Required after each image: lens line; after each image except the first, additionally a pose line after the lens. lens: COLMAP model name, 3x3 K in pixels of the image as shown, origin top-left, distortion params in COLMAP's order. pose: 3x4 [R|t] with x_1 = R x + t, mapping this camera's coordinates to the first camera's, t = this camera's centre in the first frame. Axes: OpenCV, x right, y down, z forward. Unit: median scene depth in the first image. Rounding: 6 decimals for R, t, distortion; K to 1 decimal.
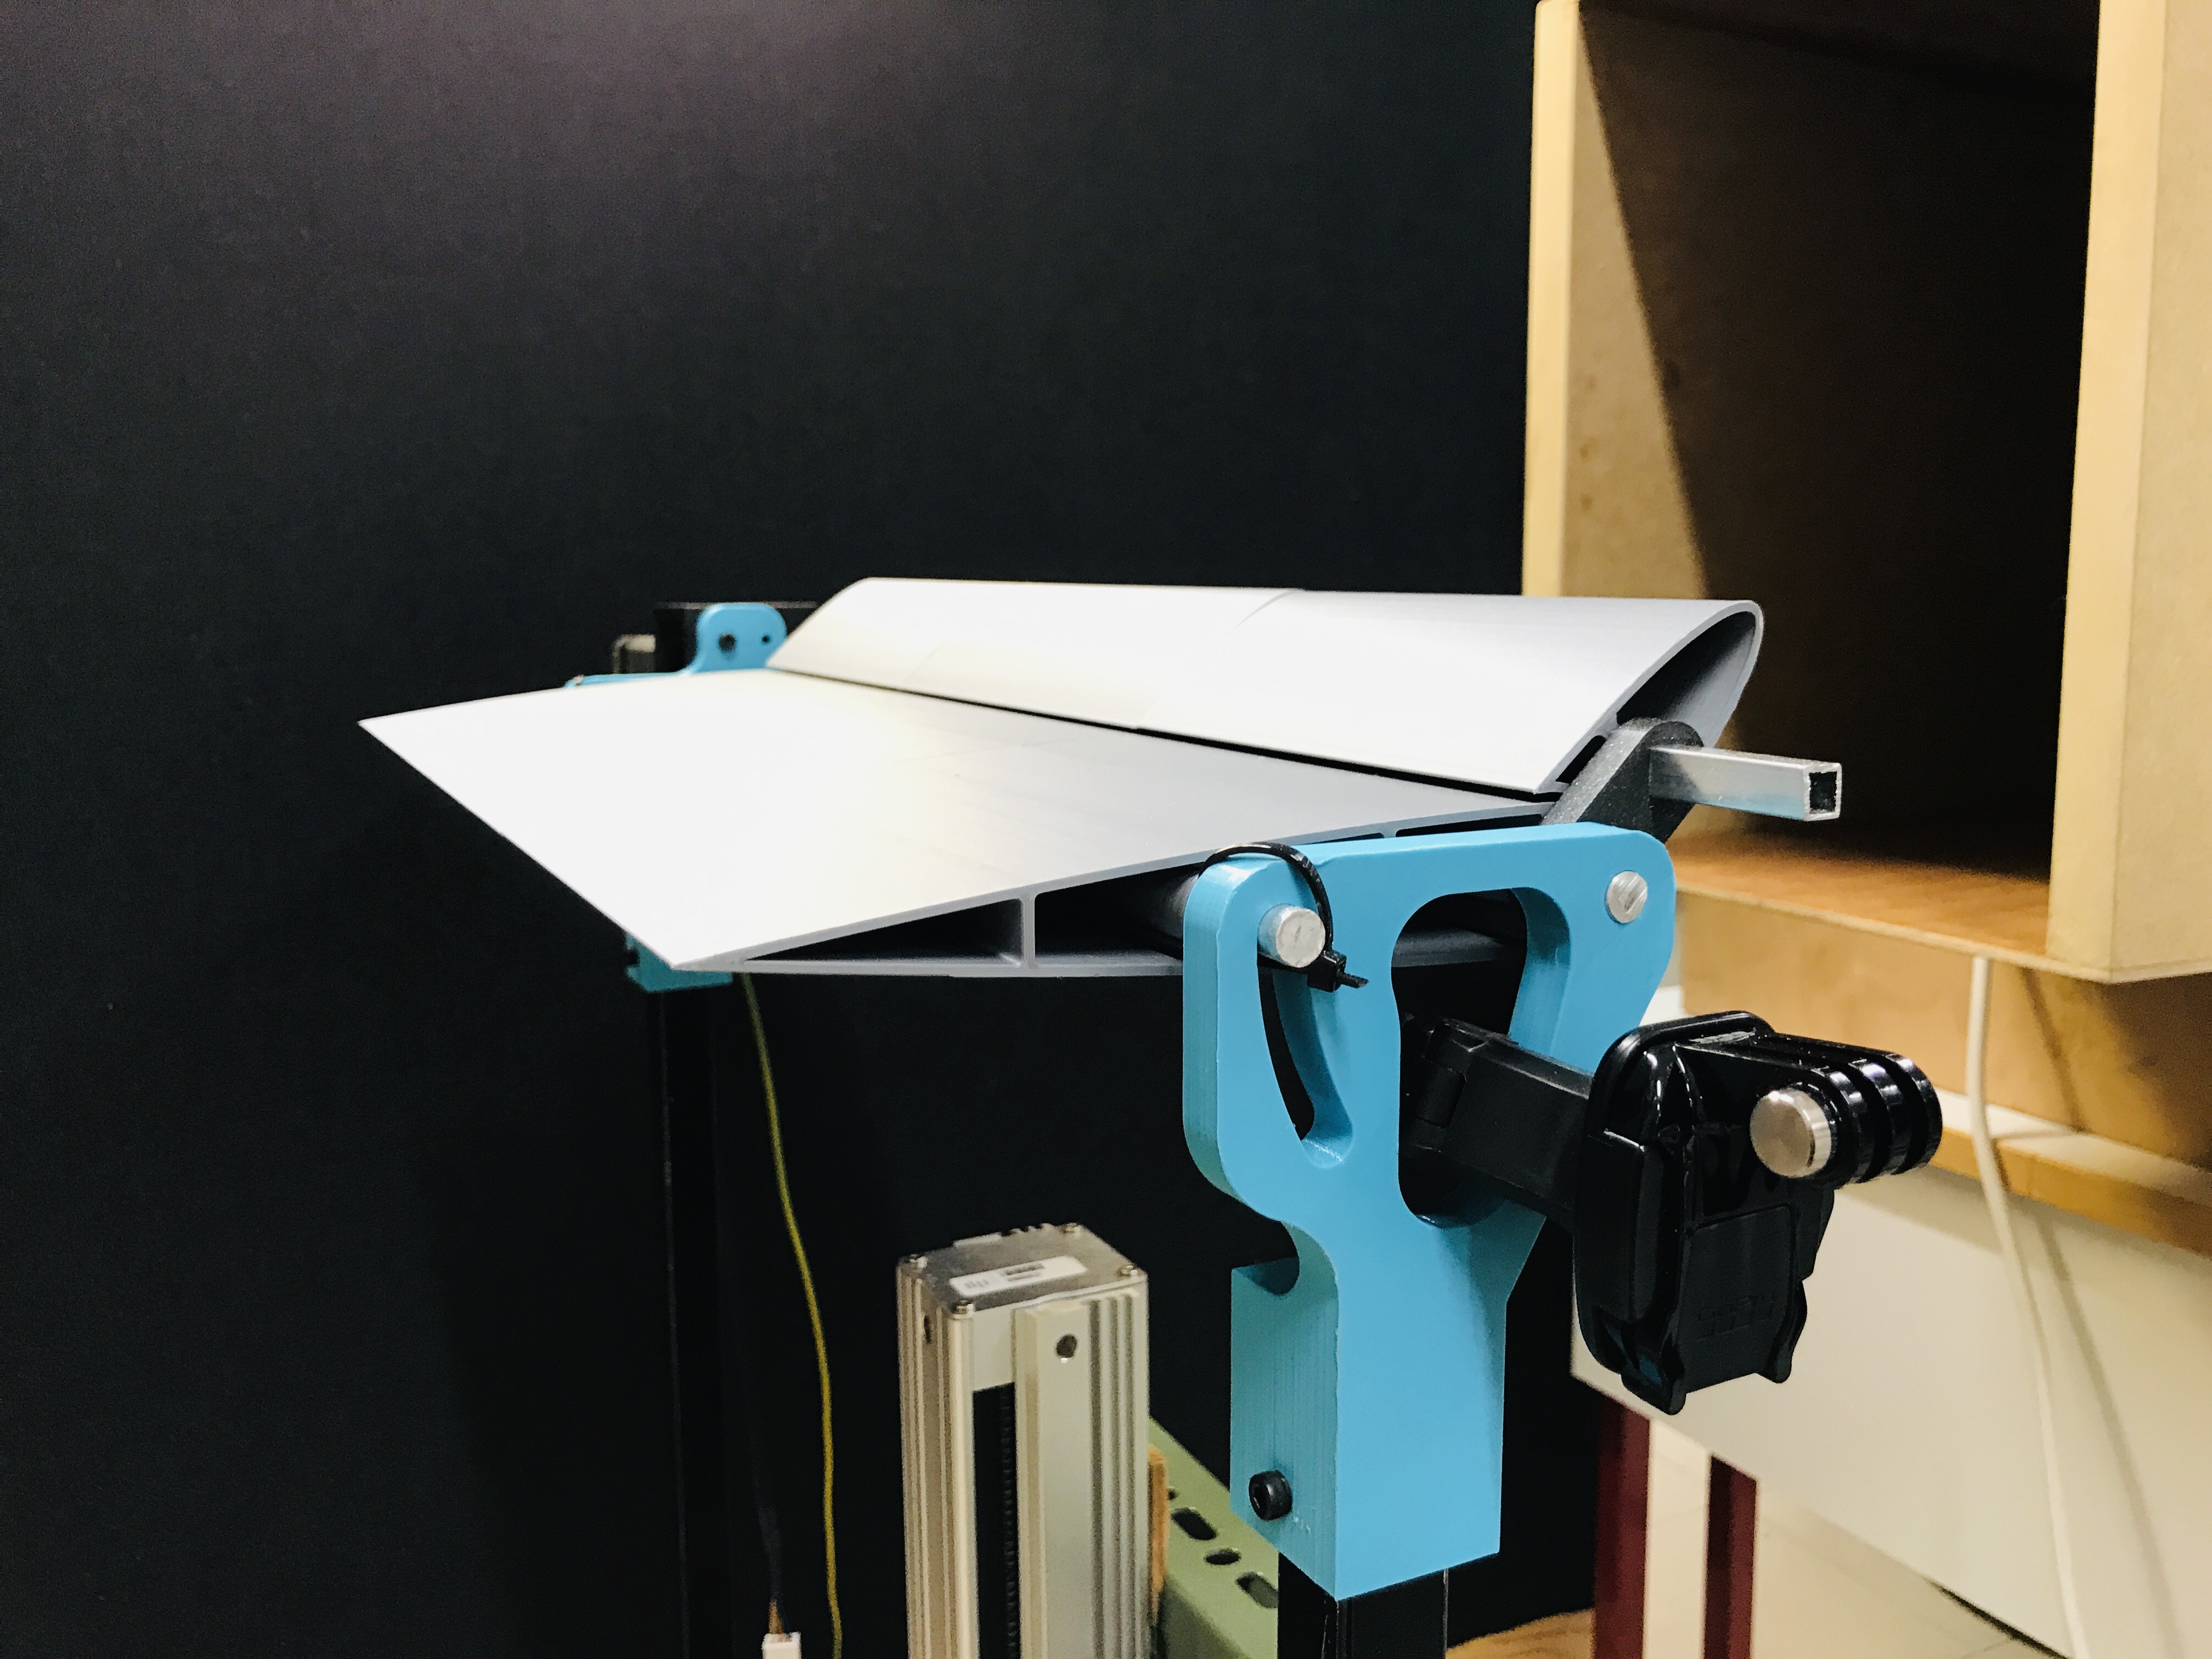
lens RADIAL K [[1837.0, 0, 1105.7], [0, 1837.0, 828.3], [0, 0, 1]] dist [0.011454, 0.001671]
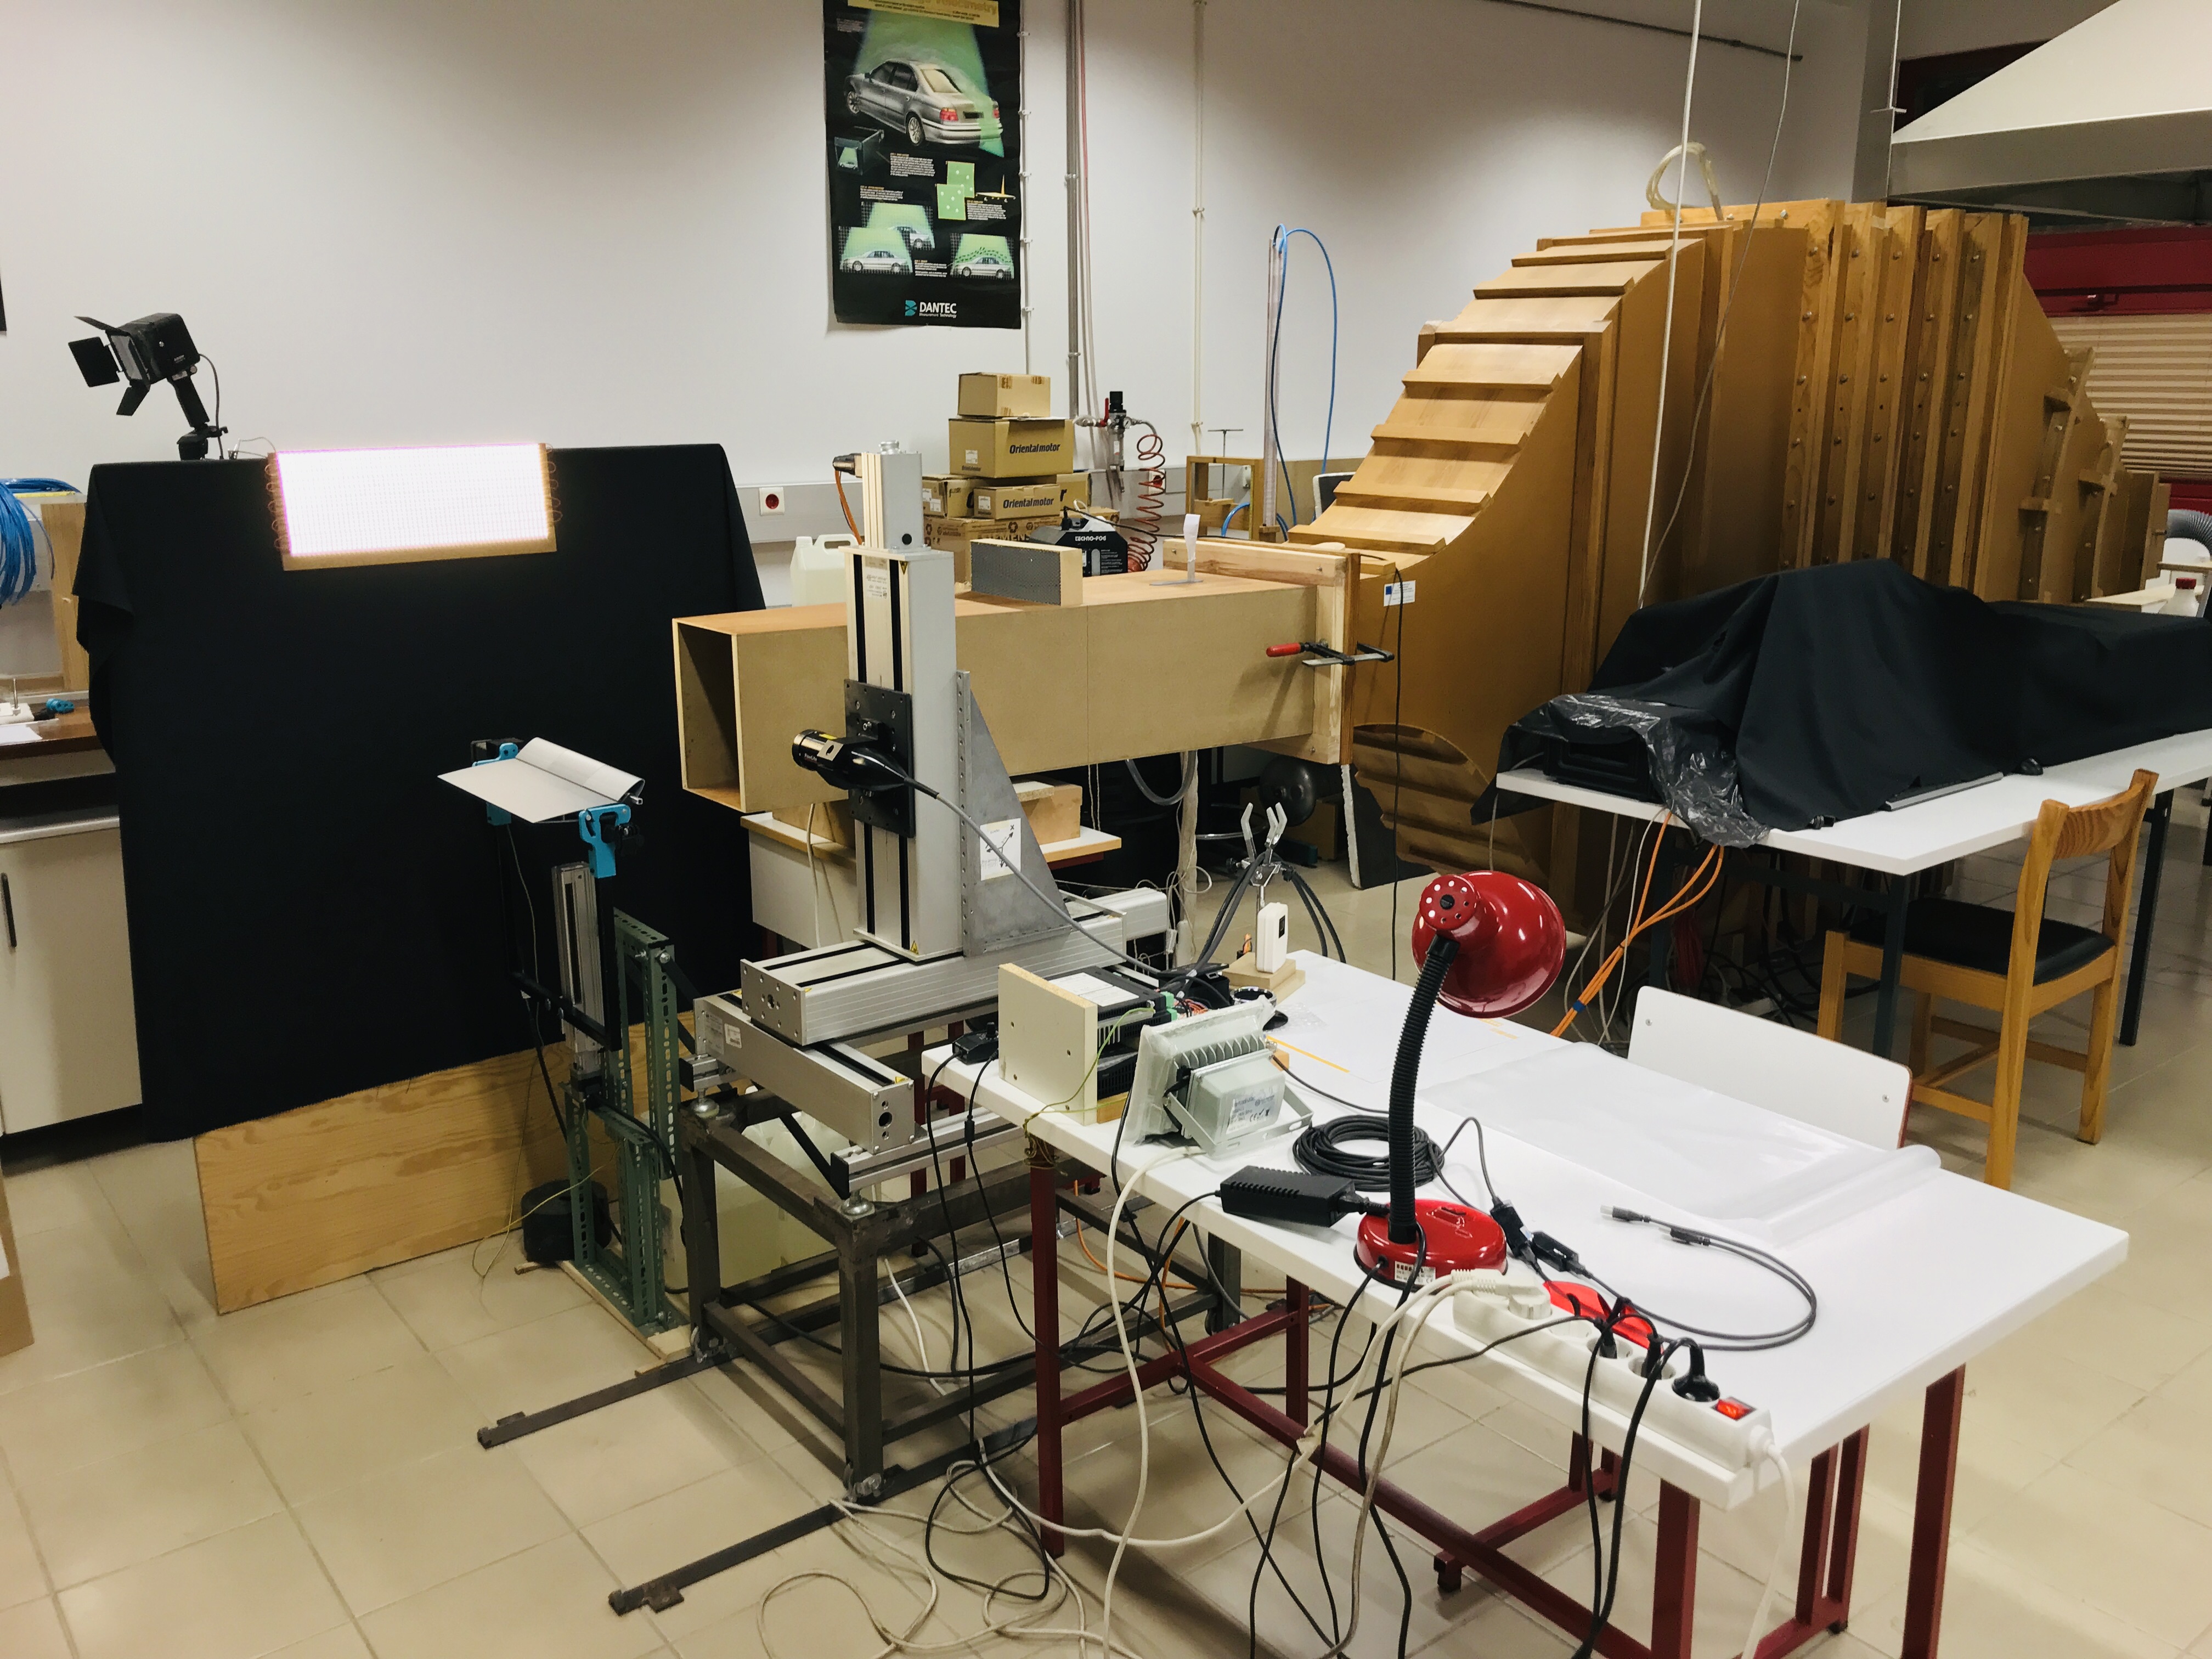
lens RADIAL K [[1837.0, 0, 1106.8], [0, 1837.0, 831.0], [0, 0, 1]] dist [0.011454, 0.001671]
pose [[0.980748, -0.043703, 0.190327, 0.430841], [0.026129, 0.995240, 0.093884, -0.336848], [-0.193524, -0.087104, 0.977221, -4.277693]]
